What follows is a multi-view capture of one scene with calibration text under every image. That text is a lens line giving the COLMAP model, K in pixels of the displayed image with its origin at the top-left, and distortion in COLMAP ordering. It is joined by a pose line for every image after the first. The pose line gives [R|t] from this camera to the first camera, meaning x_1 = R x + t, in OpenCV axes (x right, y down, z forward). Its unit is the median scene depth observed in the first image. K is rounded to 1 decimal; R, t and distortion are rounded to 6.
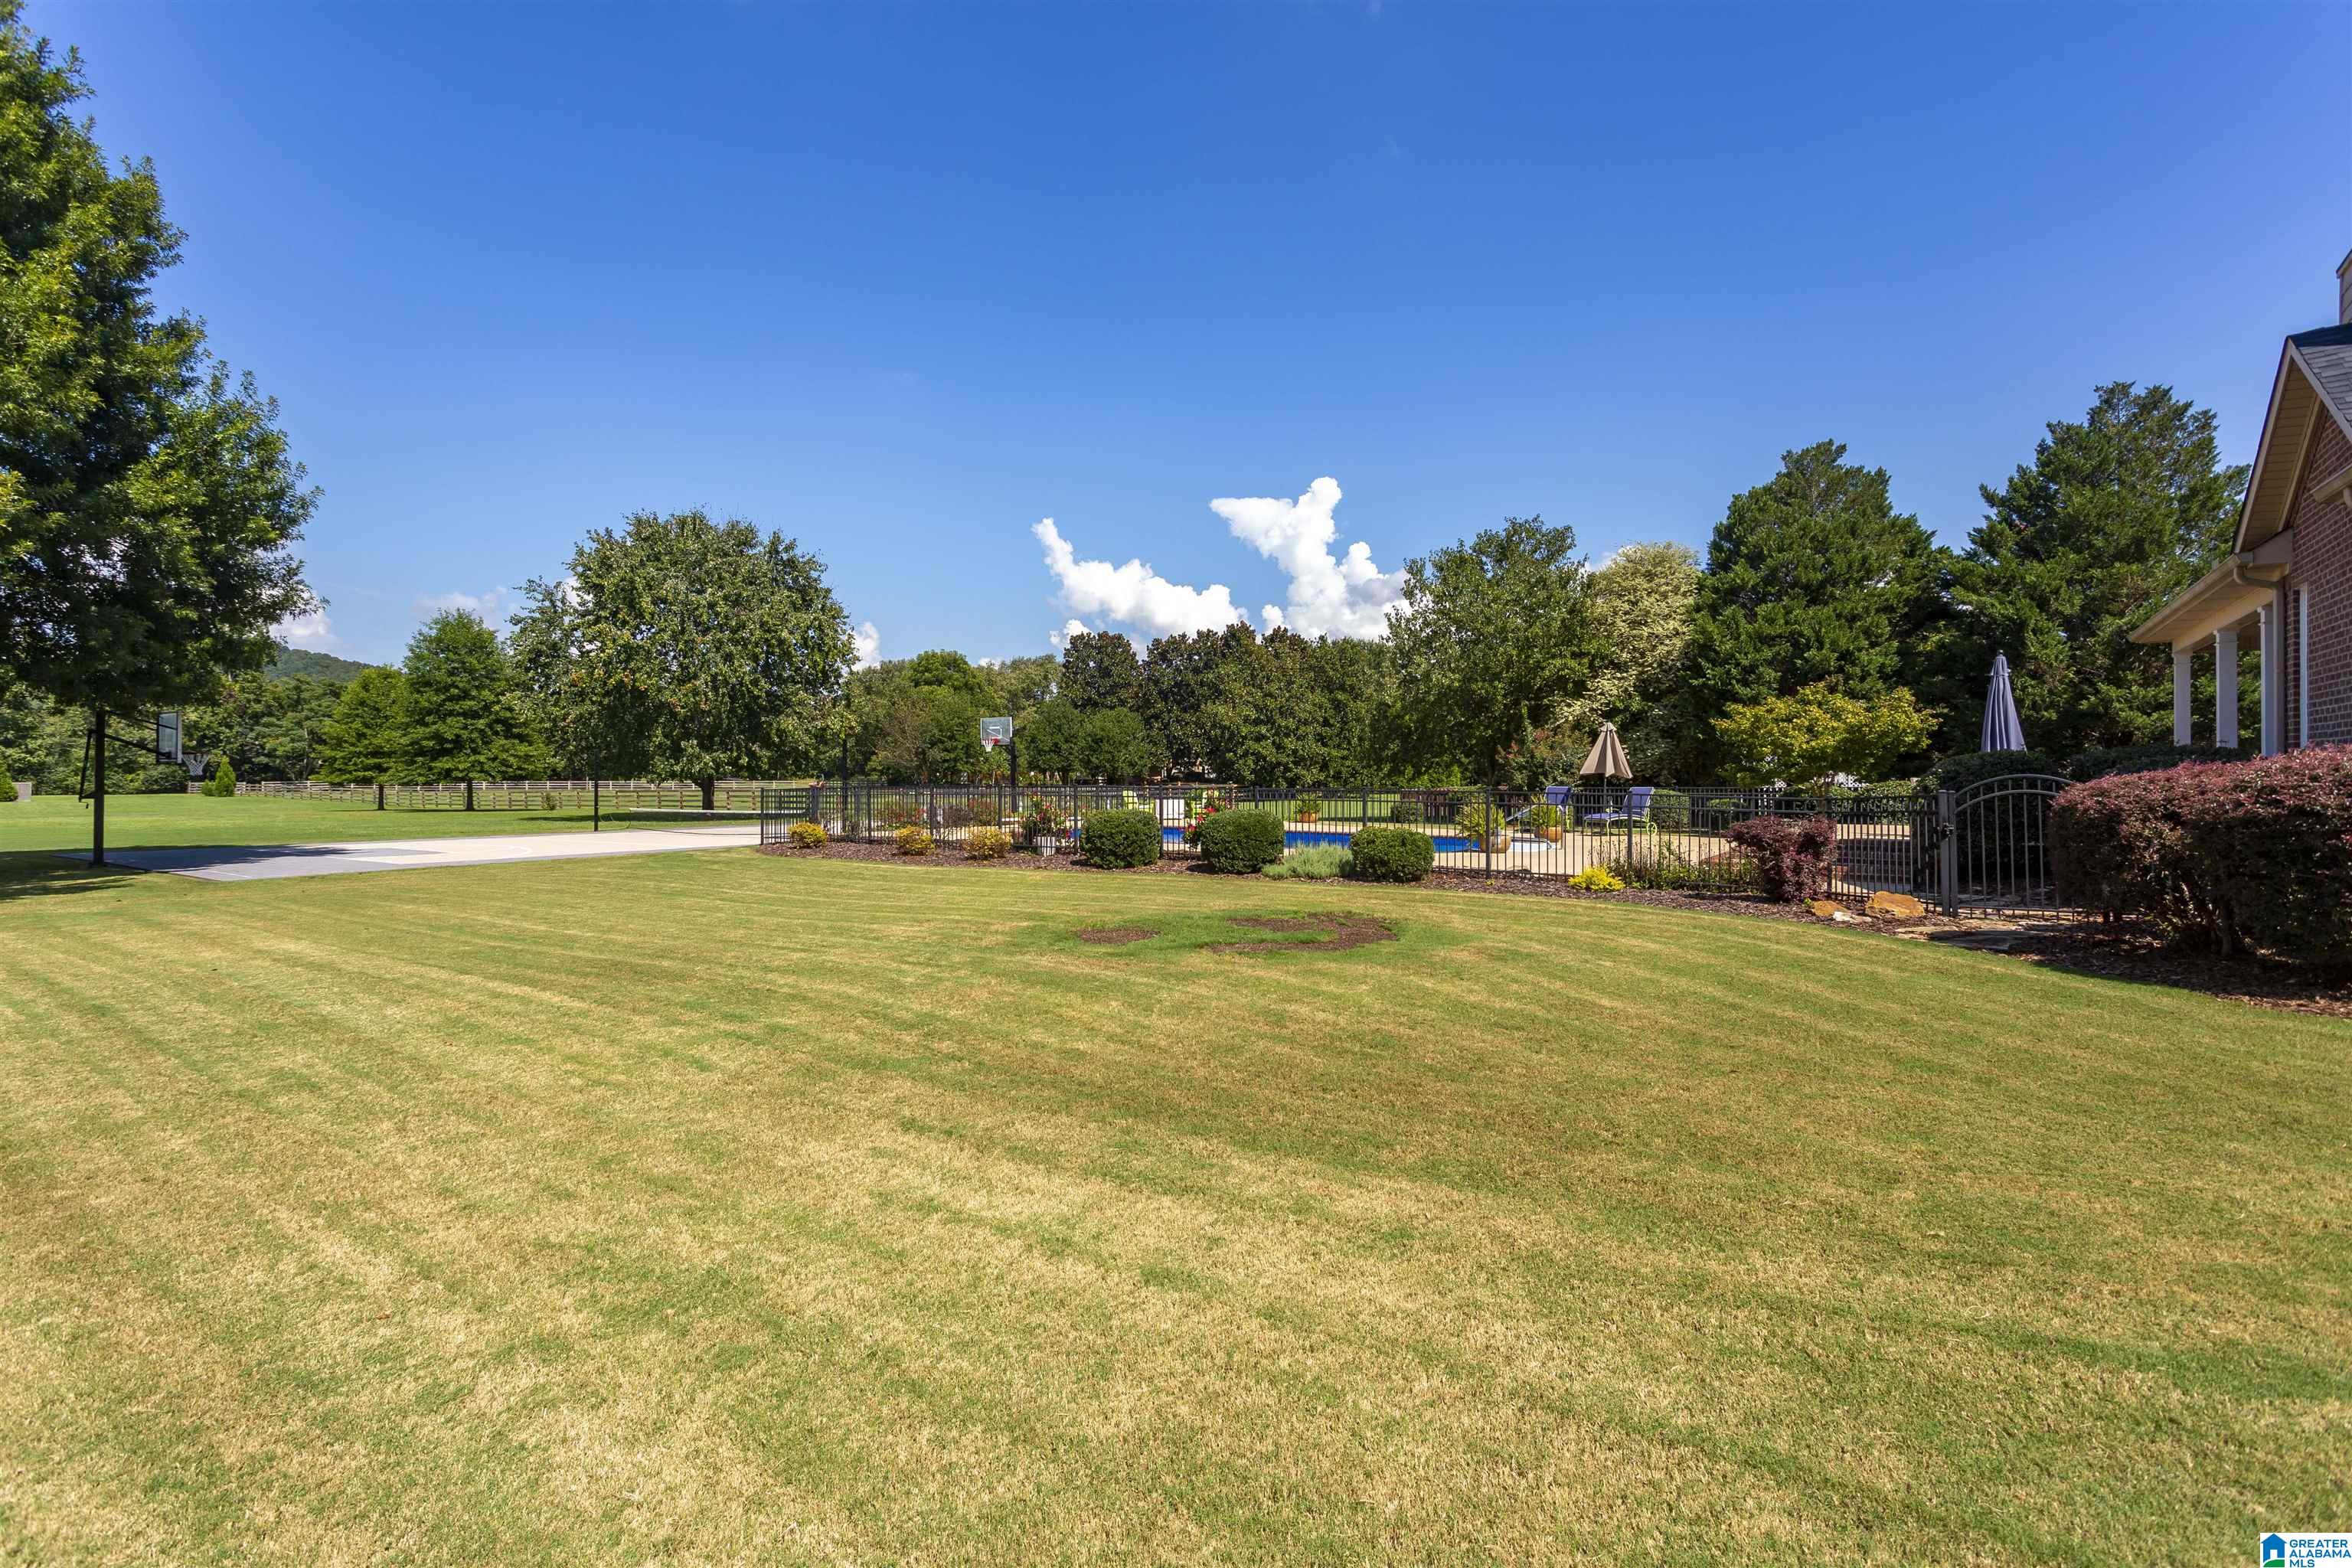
lens RADIAL K [[1115.6, 0, 1177.6], [0, 1115.6, 780.4], [0, 0, 1]] dist [0.005395, -0.000367]
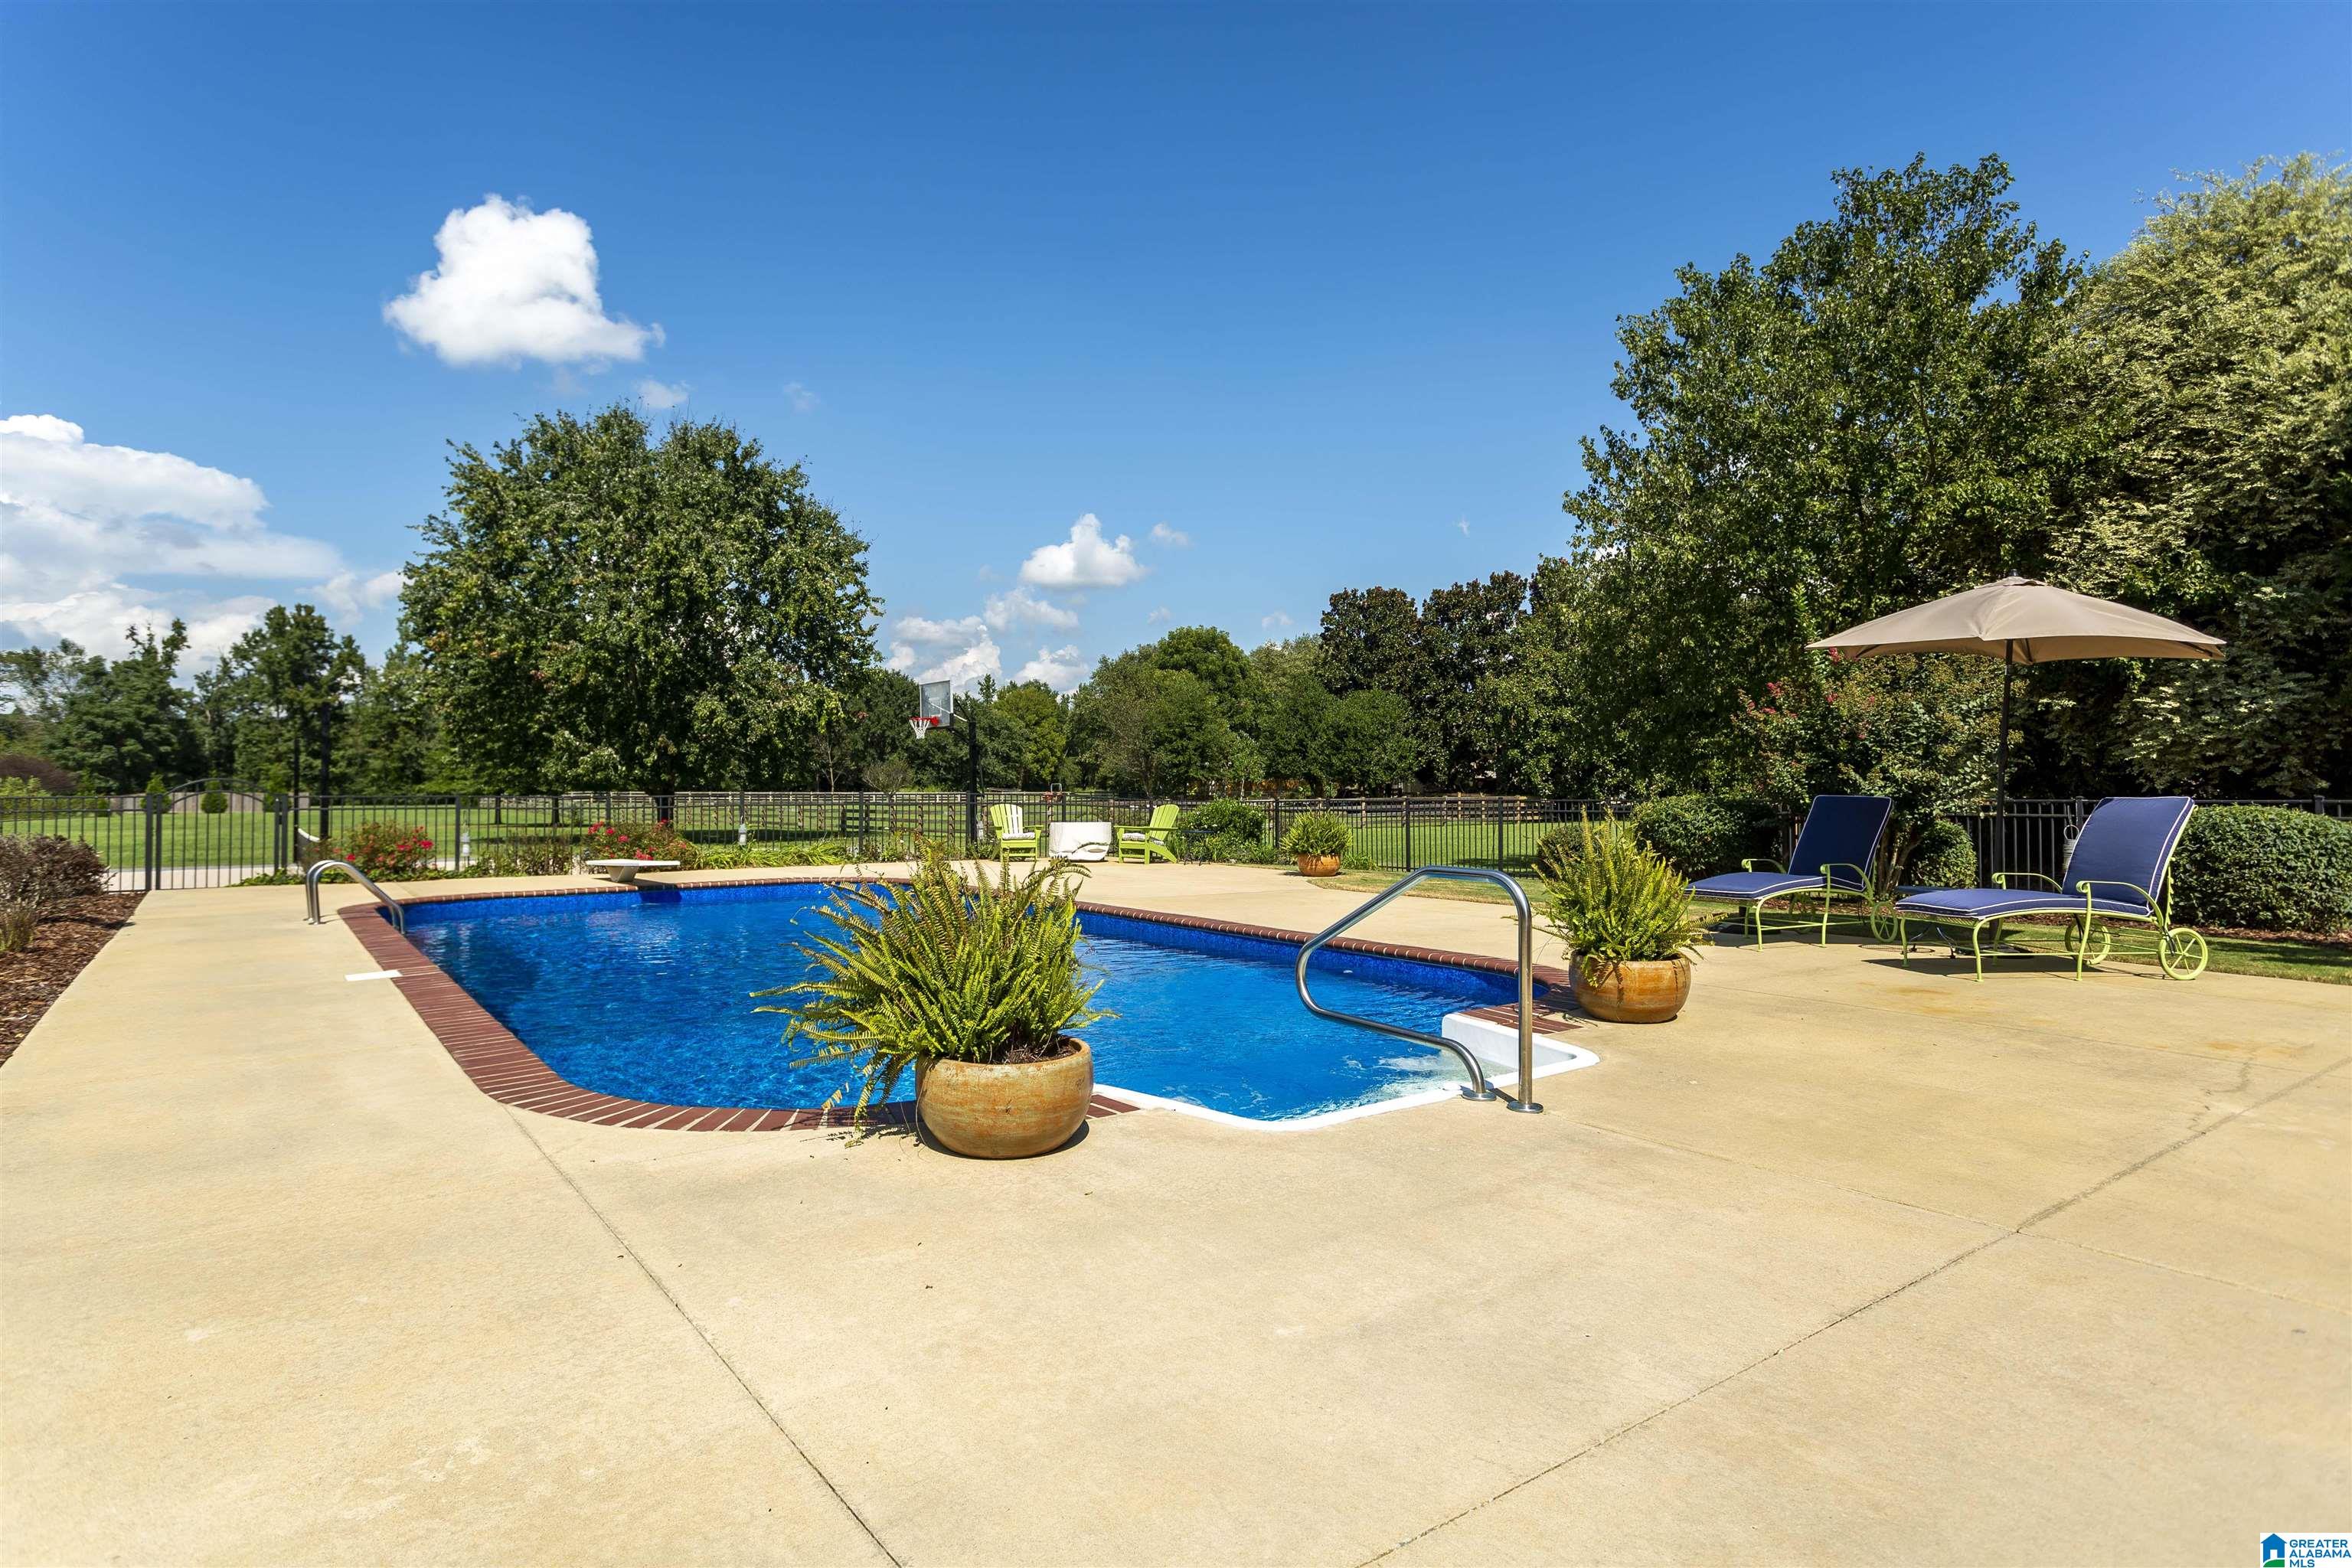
lens RADIAL K [[1284.0, 0, 1180.2], [0, 1284.0, 767.5], [0, 0, 1]] dist [0.003538, 0.000235]
pose [[0.949484, -0.005452, -0.313768, 0.205453], [-0.000705, 0.999809, -0.019506, 0.003016], [0.313815, 0.018742, 0.949299, 0.447705]]
